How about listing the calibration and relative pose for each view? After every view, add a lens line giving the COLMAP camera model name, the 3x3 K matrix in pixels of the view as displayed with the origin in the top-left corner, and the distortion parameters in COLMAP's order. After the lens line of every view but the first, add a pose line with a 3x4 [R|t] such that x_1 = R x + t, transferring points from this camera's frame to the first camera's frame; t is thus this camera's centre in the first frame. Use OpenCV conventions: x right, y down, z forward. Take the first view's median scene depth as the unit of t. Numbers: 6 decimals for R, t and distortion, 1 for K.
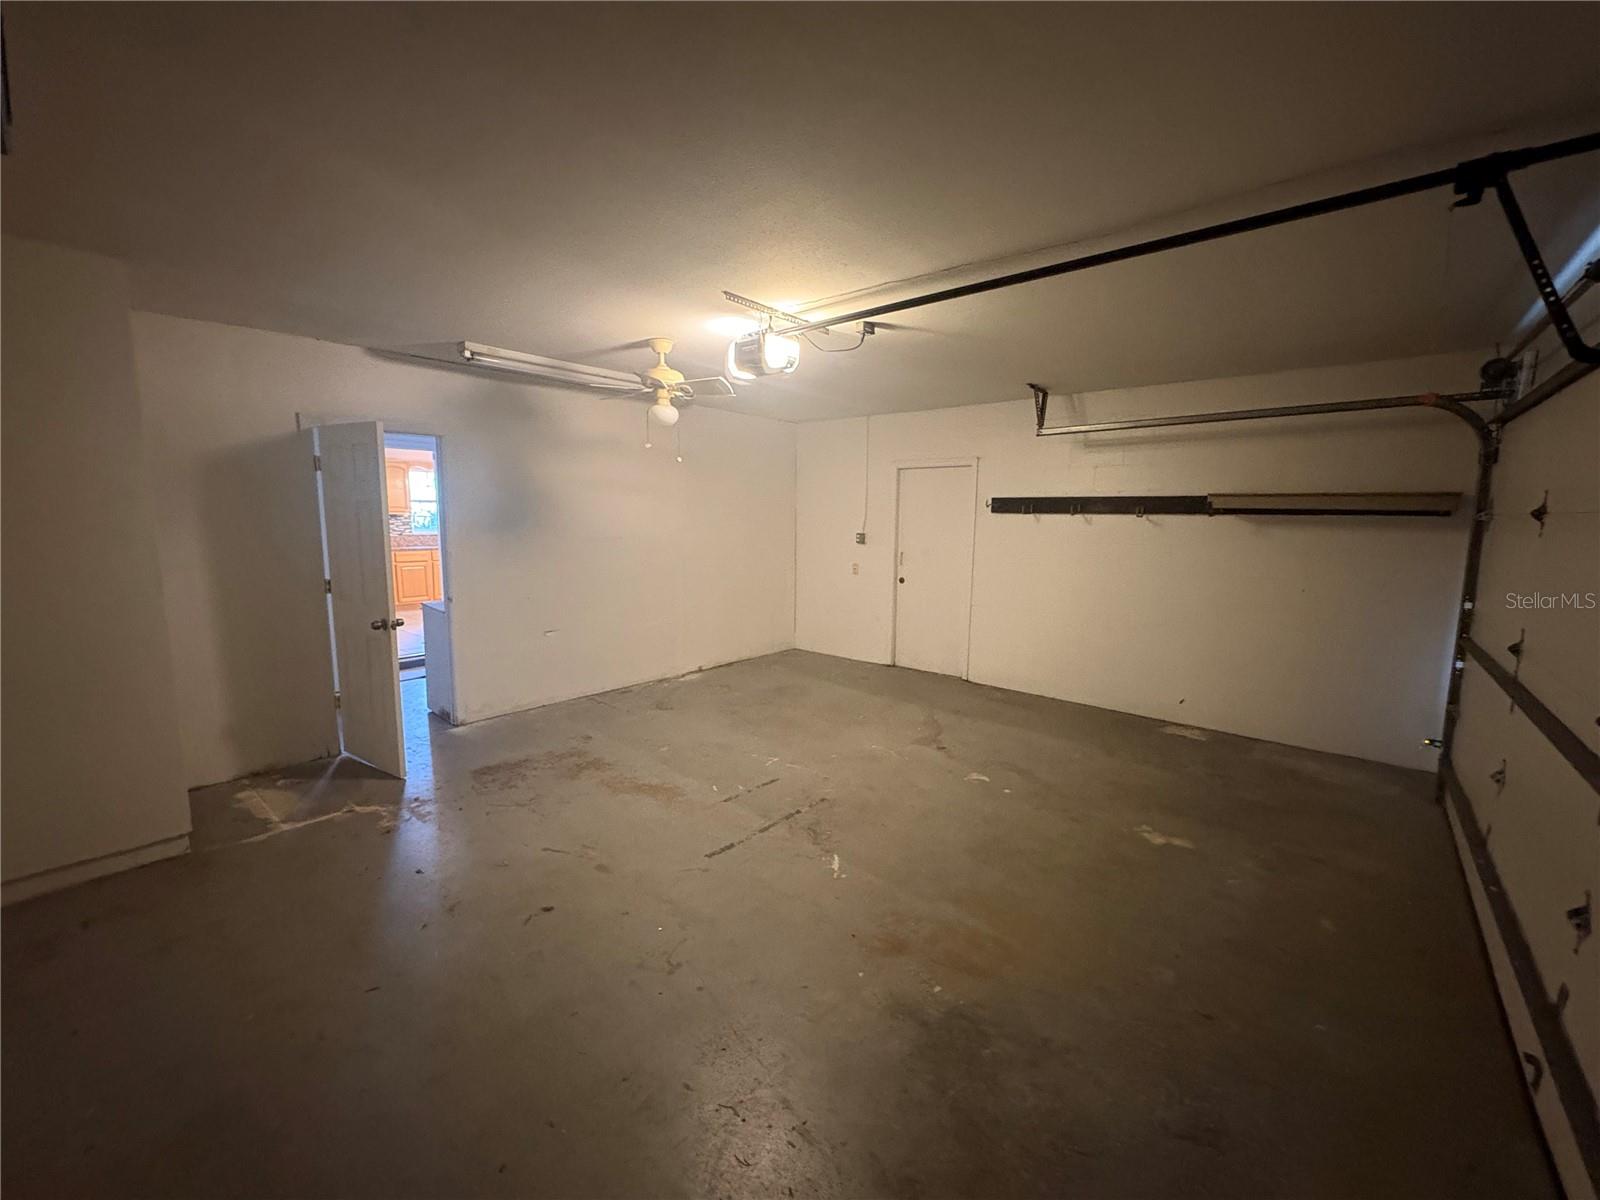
lens RADIAL K [[643.7, 0, 800.0], [0, 643.7, 600.0], [0, 0, 1]] dist [-0.000965, -0.000072]
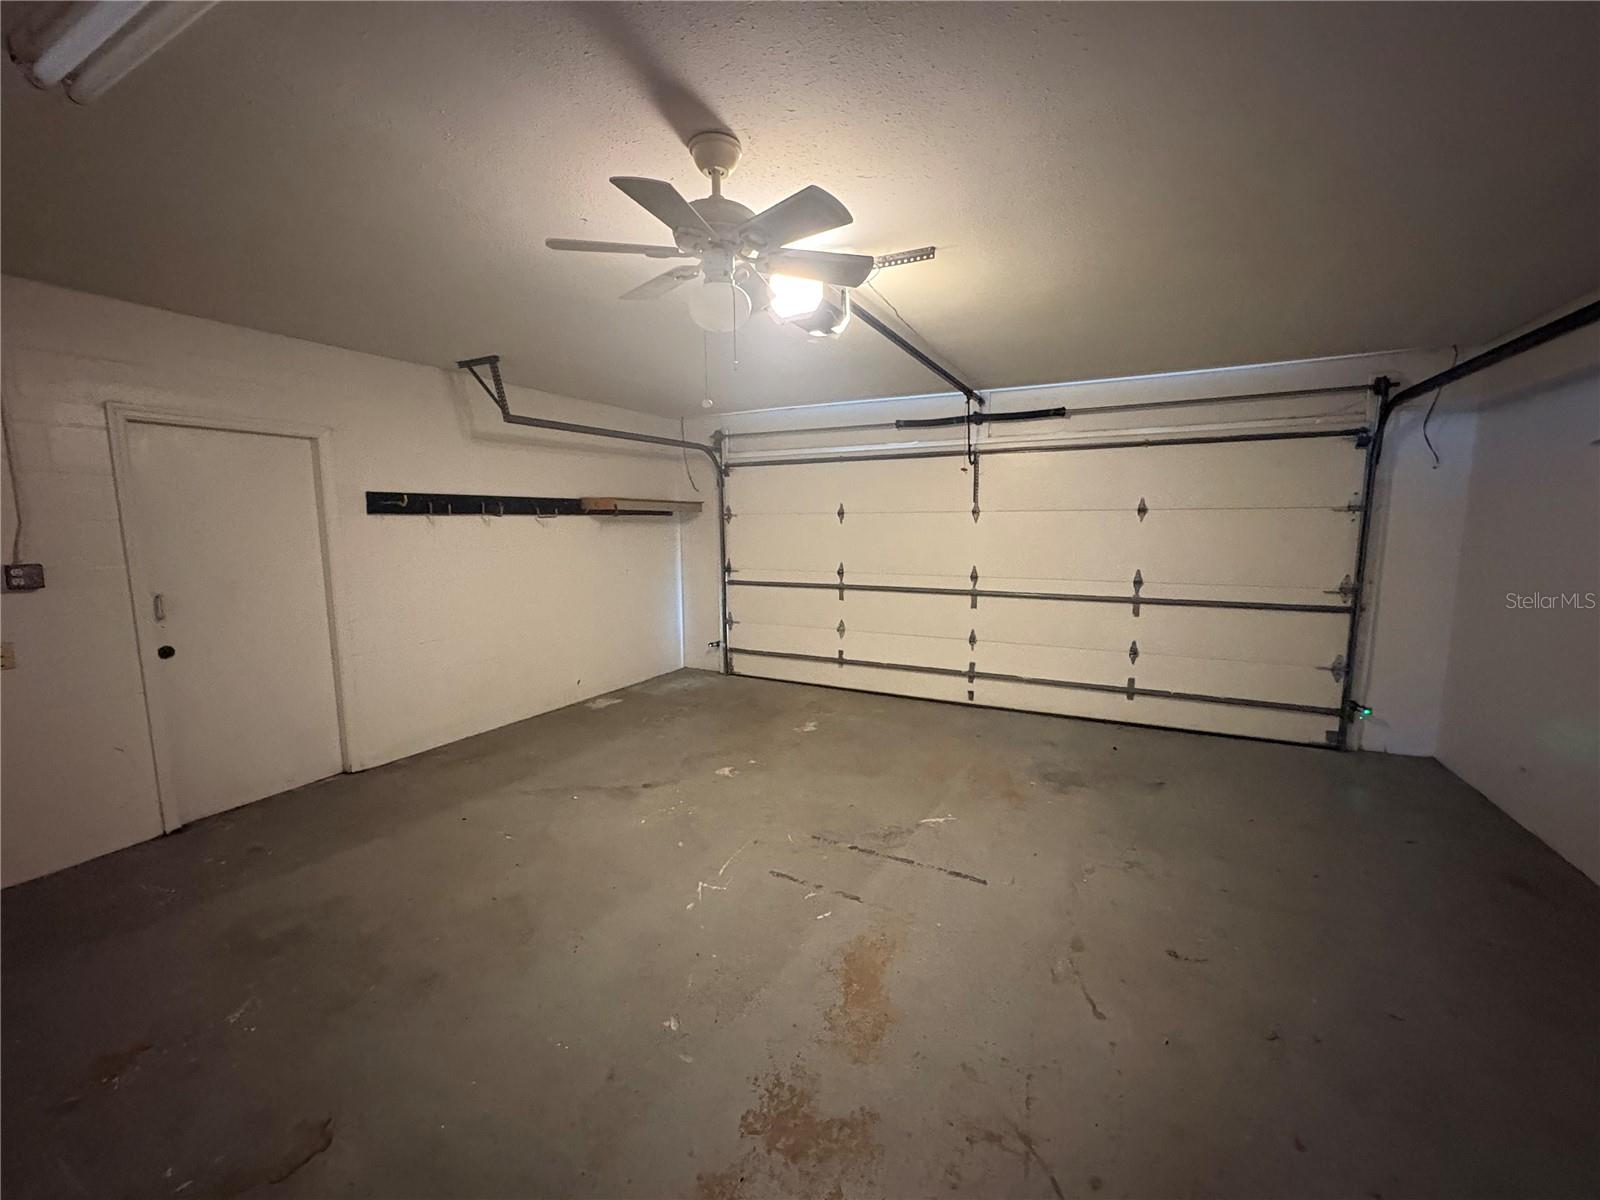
lens RADIAL K [[643.7, 0, 800.0], [0, 643.7, 600.0], [0, 0, 1]] dist [-0.000965, -0.000072]
pose [[-0.235906, -0.126784, 0.963470, -0.678918], [0.133796, 0.977773, 0.161426, -0.134904], [-0.962521, 0.166989, -0.213699, 1.023825]]
